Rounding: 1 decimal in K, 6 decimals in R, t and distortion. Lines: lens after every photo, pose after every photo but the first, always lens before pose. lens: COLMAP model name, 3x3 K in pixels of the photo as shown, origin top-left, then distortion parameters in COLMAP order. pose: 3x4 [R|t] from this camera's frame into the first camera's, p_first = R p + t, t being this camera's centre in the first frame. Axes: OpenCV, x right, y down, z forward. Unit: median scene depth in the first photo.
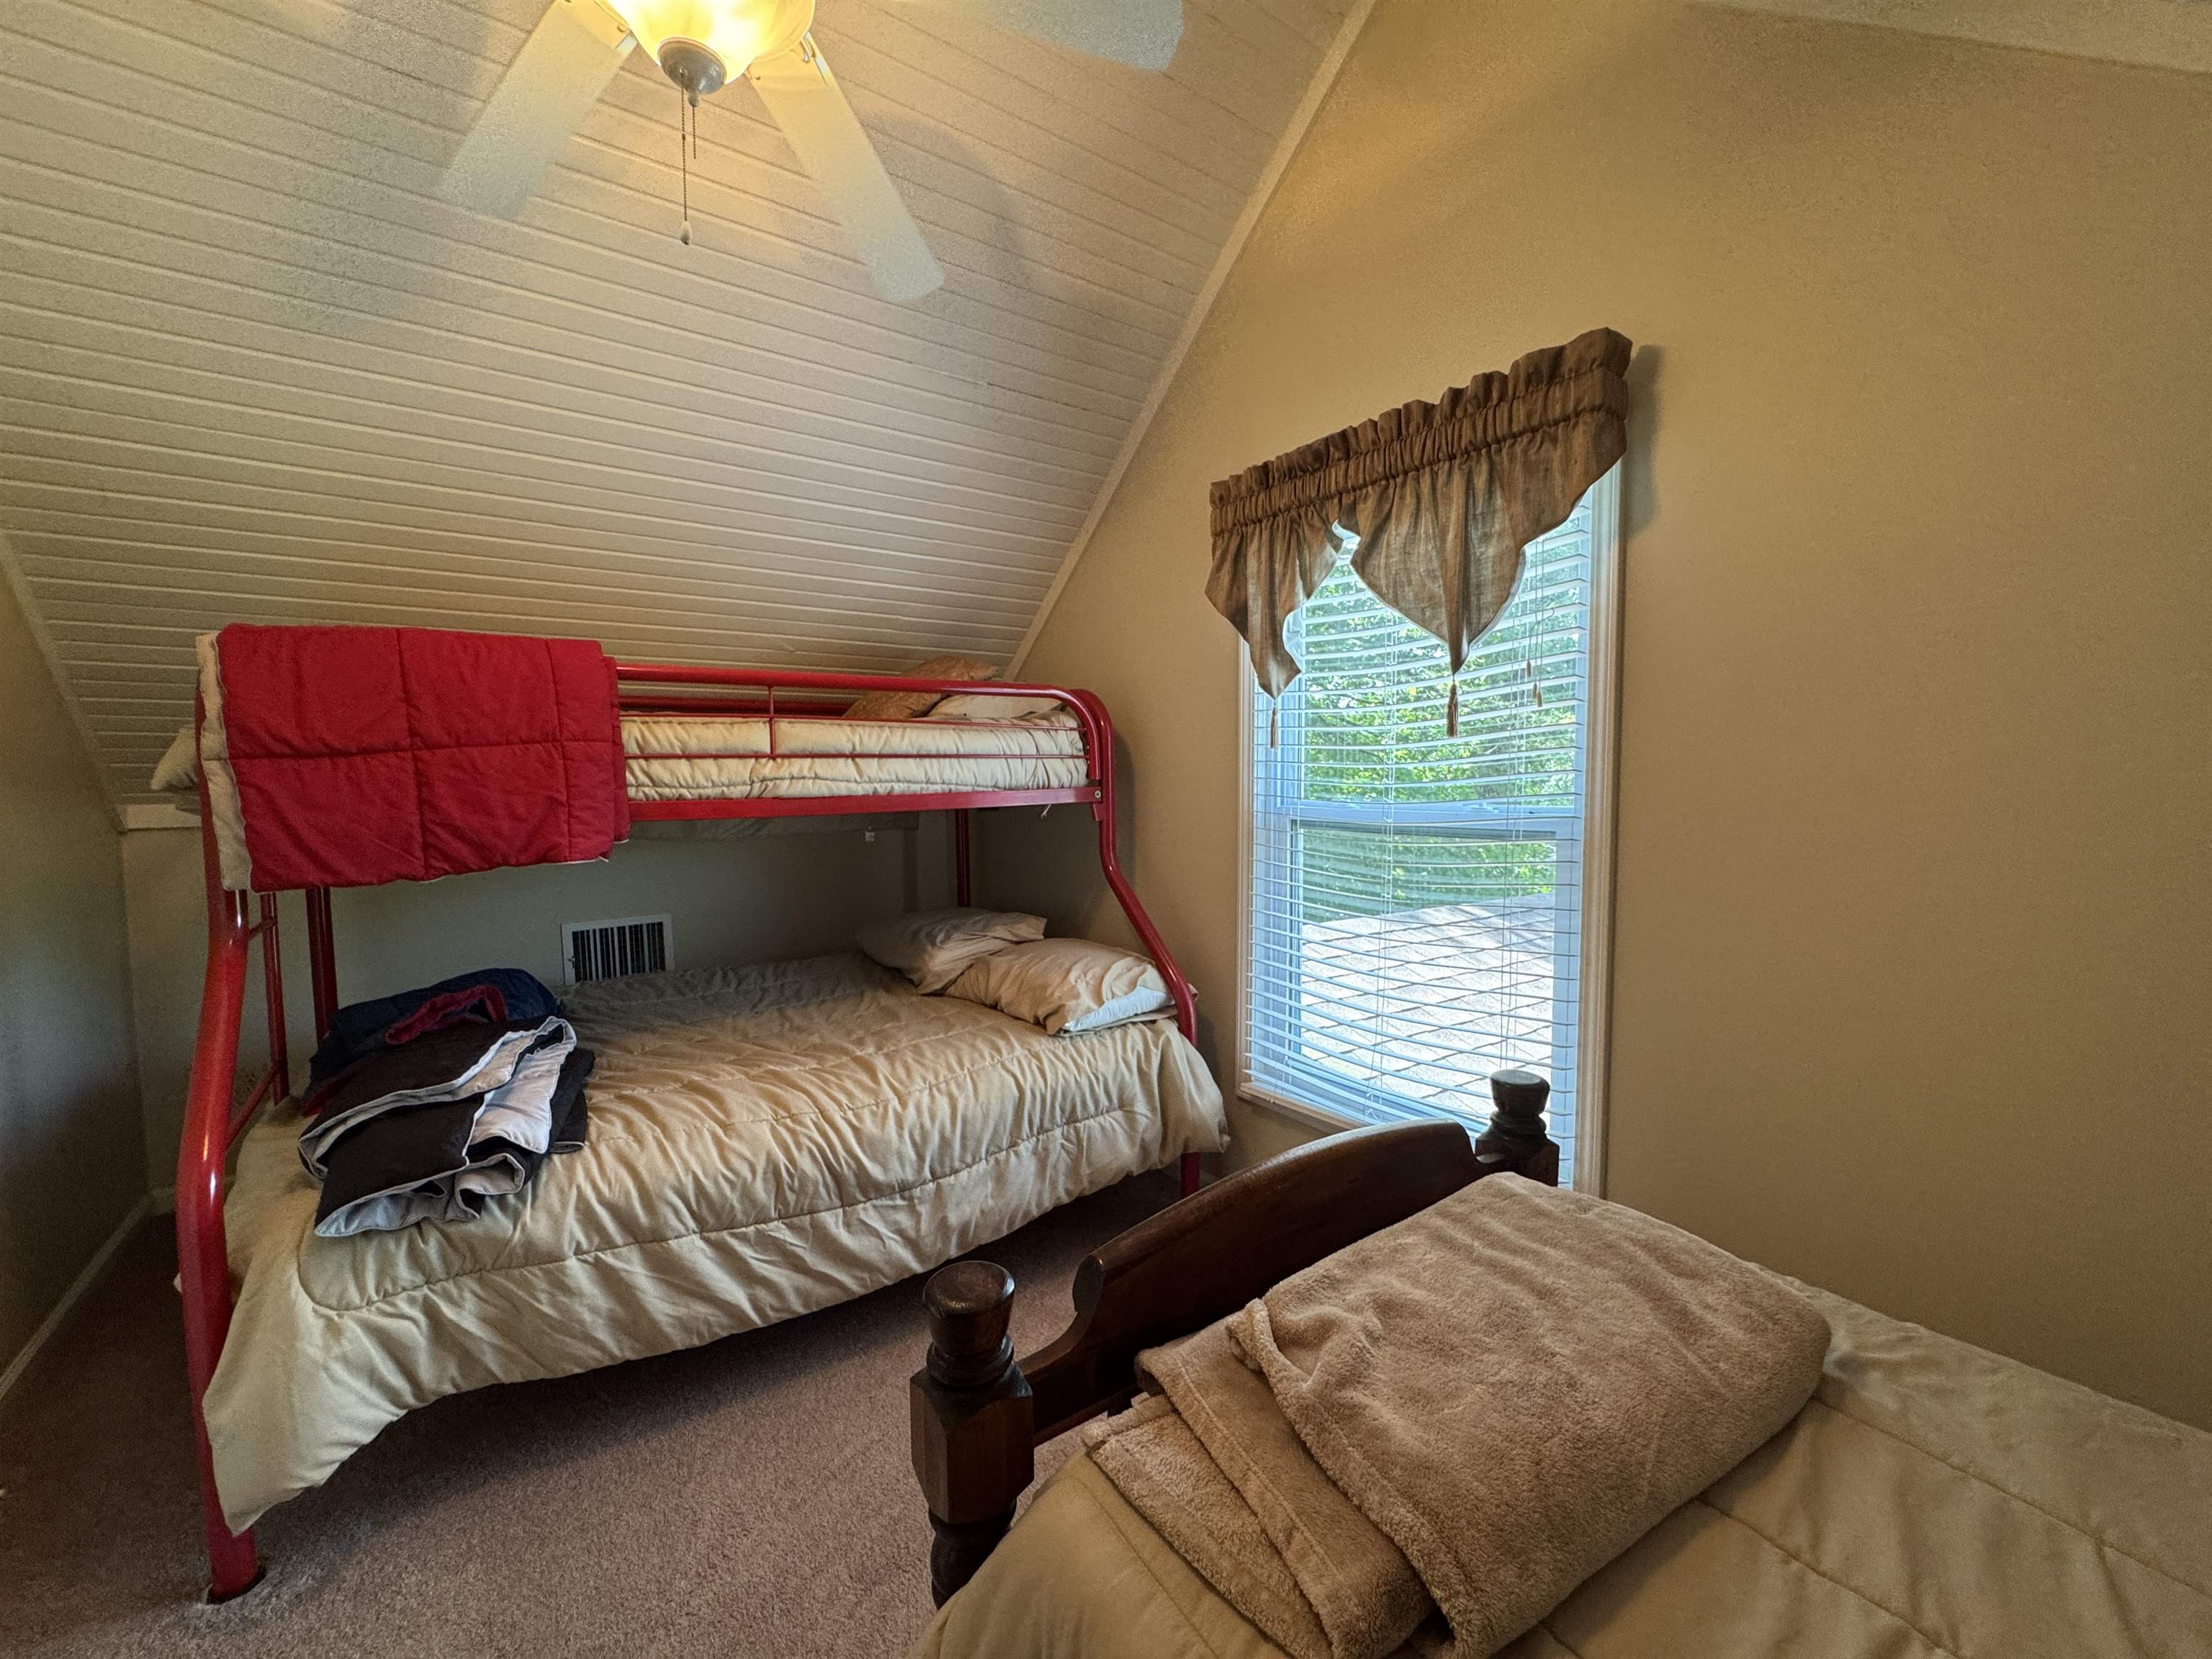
lens RADIAL K [[890.7, 0, 1115.1], [0, 890.7, 813.8], [0, 0, 1]] dist [-0.004400, 0.001051]
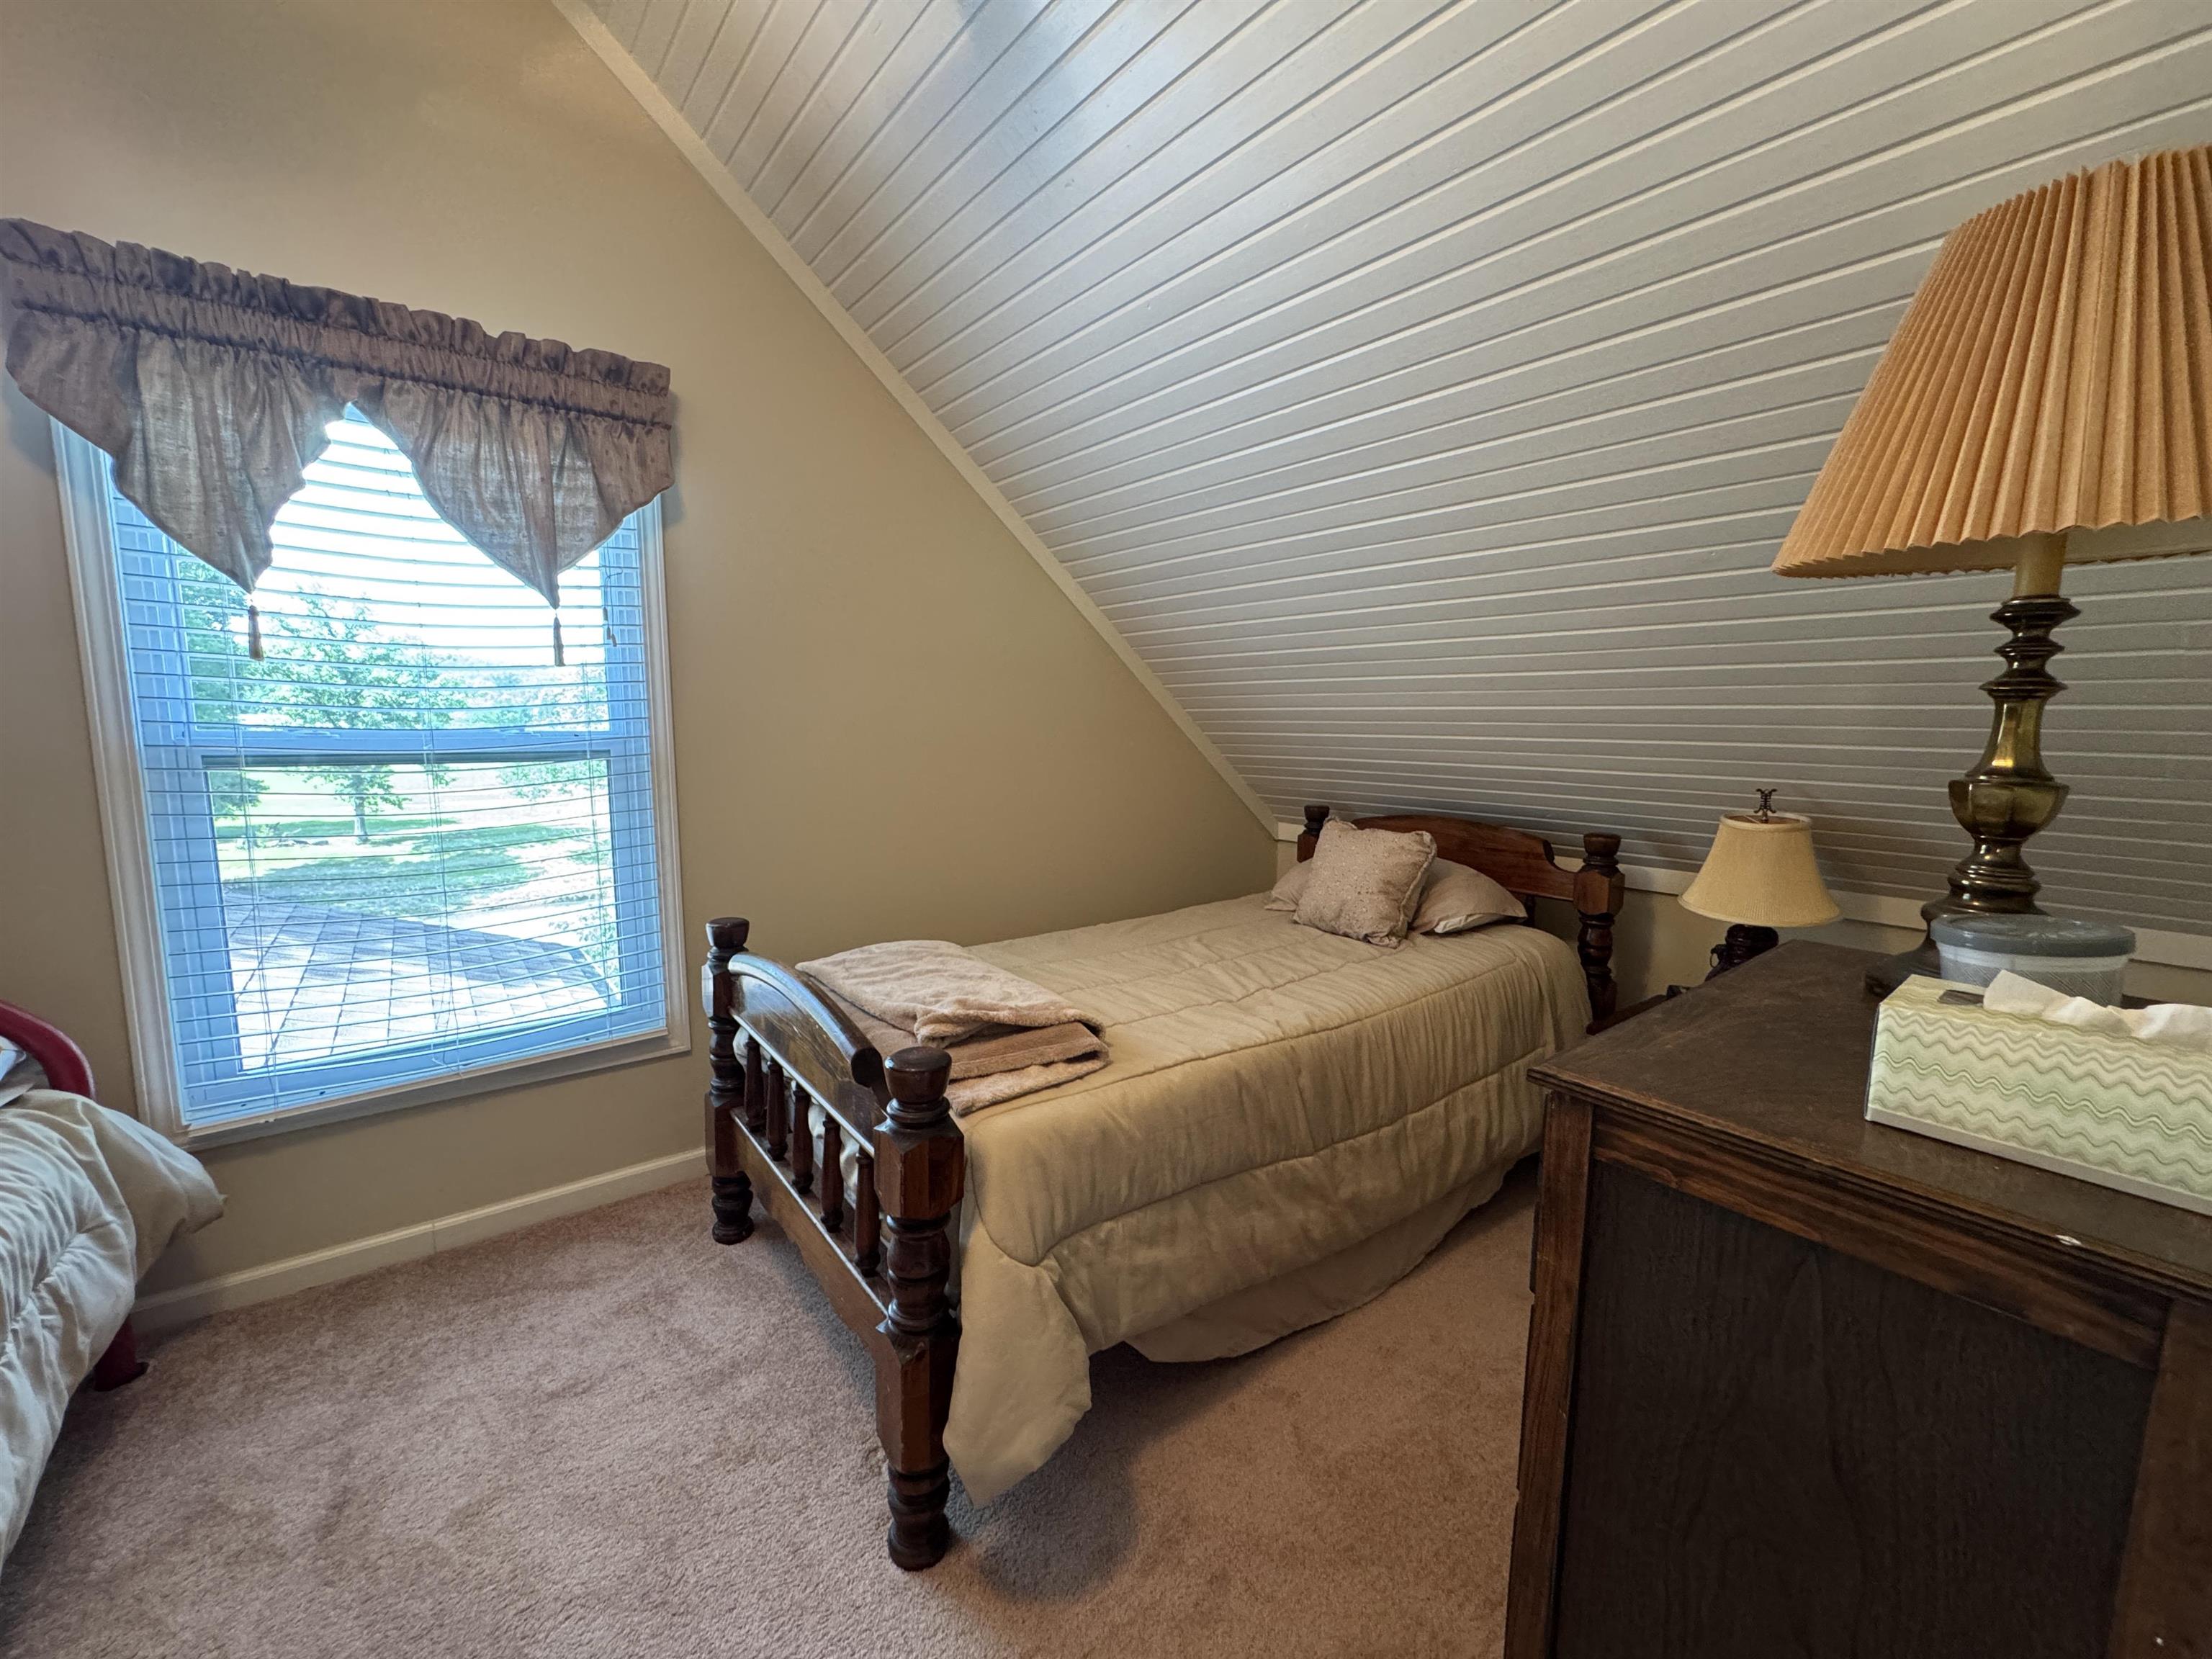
lens RADIAL K [[890.7, 0, 1114.7], [0, 890.7, 836.8], [0, 0, 1]] dist [-0.004400, 0.001051]
pose [[-0.051580, -0.118163, 0.991654, -0.754662], [0.039770, 0.991945, 0.120266, 0.015128], [-0.997877, 0.045641, -0.046465, 0.361704]]
